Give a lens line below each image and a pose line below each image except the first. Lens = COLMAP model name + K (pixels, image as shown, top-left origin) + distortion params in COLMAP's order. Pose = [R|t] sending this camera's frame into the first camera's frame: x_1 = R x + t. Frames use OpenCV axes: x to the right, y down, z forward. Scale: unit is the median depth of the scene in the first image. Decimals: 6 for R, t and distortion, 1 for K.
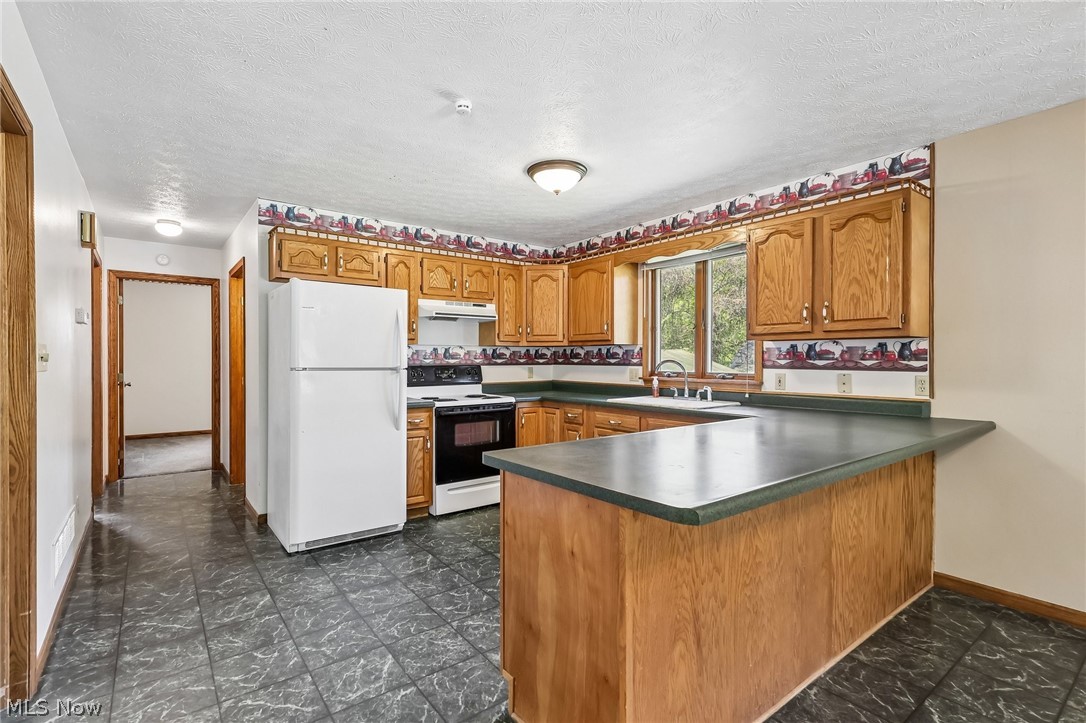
lens RADIAL K [[512.9, 0, 541.0], [0, 512.9, 361.4], [0, 0, 1]] dist [0.009980, 0.000343]
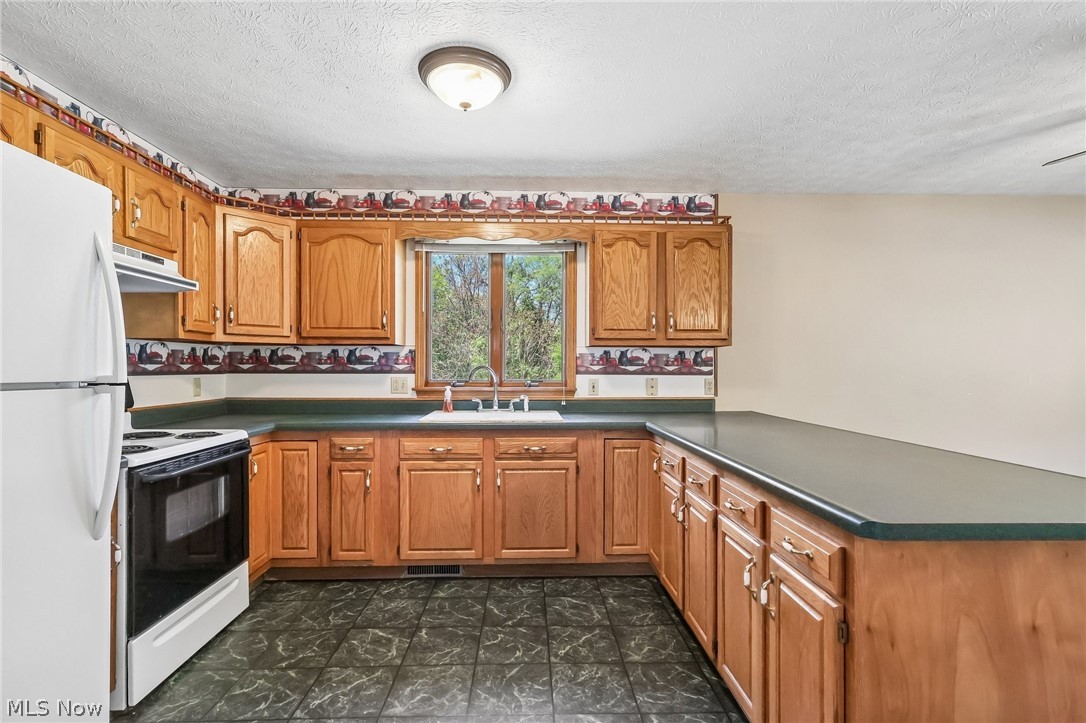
lens RADIAL K [[508.9, 0, 540.4], [0, 508.9, 370.3], [0, 0, 1]] dist [0.008718, 0.000379]
pose [[0.582931, -0.003608, 0.812513, -0.358527], [0.002748, 0.999993, 0.002469, 0.003034], [-0.812517, 0.000793, 0.582937, 0.441783]]
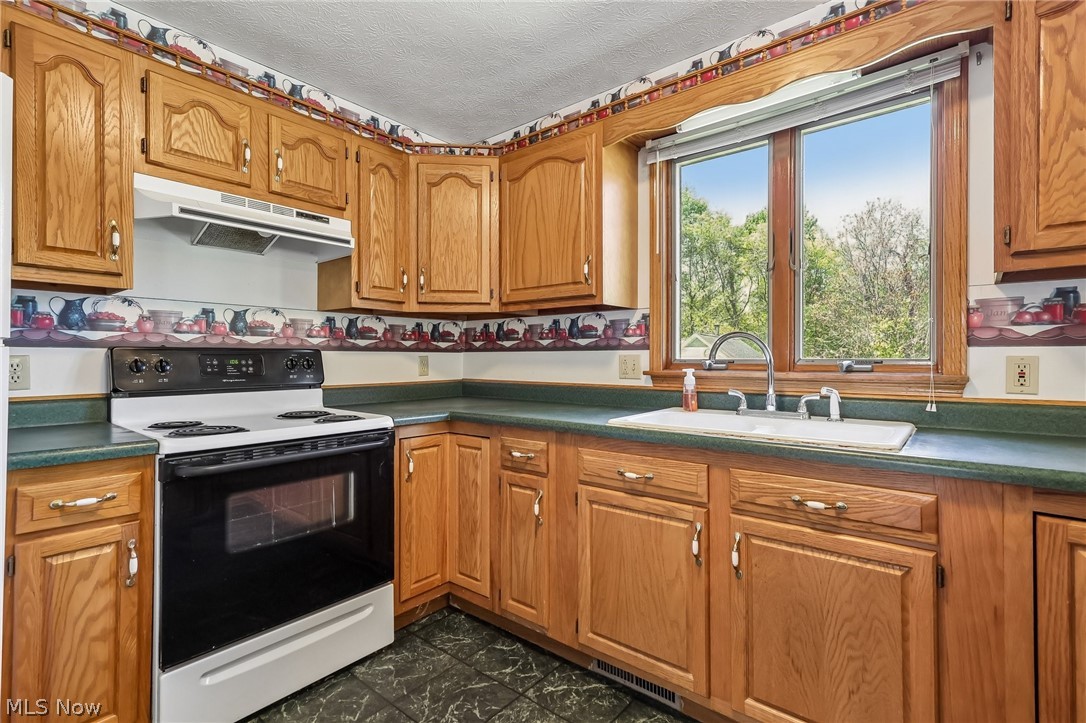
lens RADIAL K [[509.5, 0, 542.6], [0, 509.5, 355.6], [0, 0, 1]] dist [0.008369, 0.001190]
pose [[0.974716, 0.001331, 0.223442, -0.024639], [0.001433, 0.999924, -0.012206, 0.023873], [-0.223441, 0.012217, 0.974641, 0.586164]]
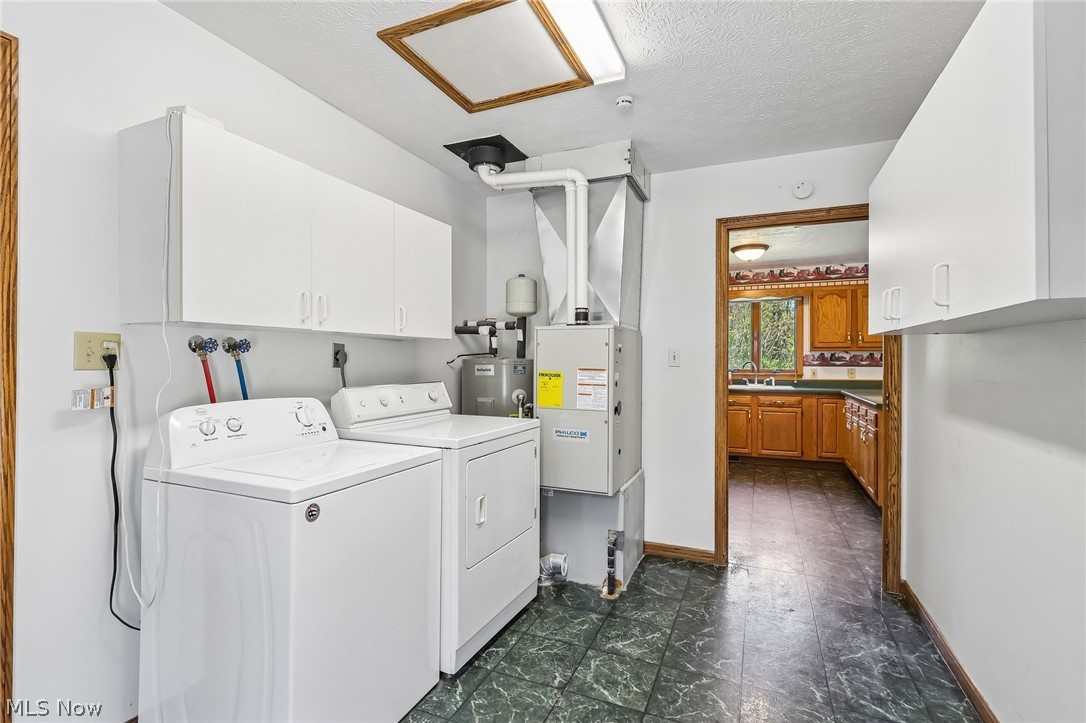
lens RADIAL K [[501.9, 0, 546.0], [0, 501.9, 360.0], [0, 0, 1]] dist [-0.000772, 0.000065]
pose [[0.871002, 0.002035, 0.491276, -1.087033], [0.001813, 0.999971, -0.007357, 0.002977], [-0.491277, 0.007298, 0.870973, -0.072328]]
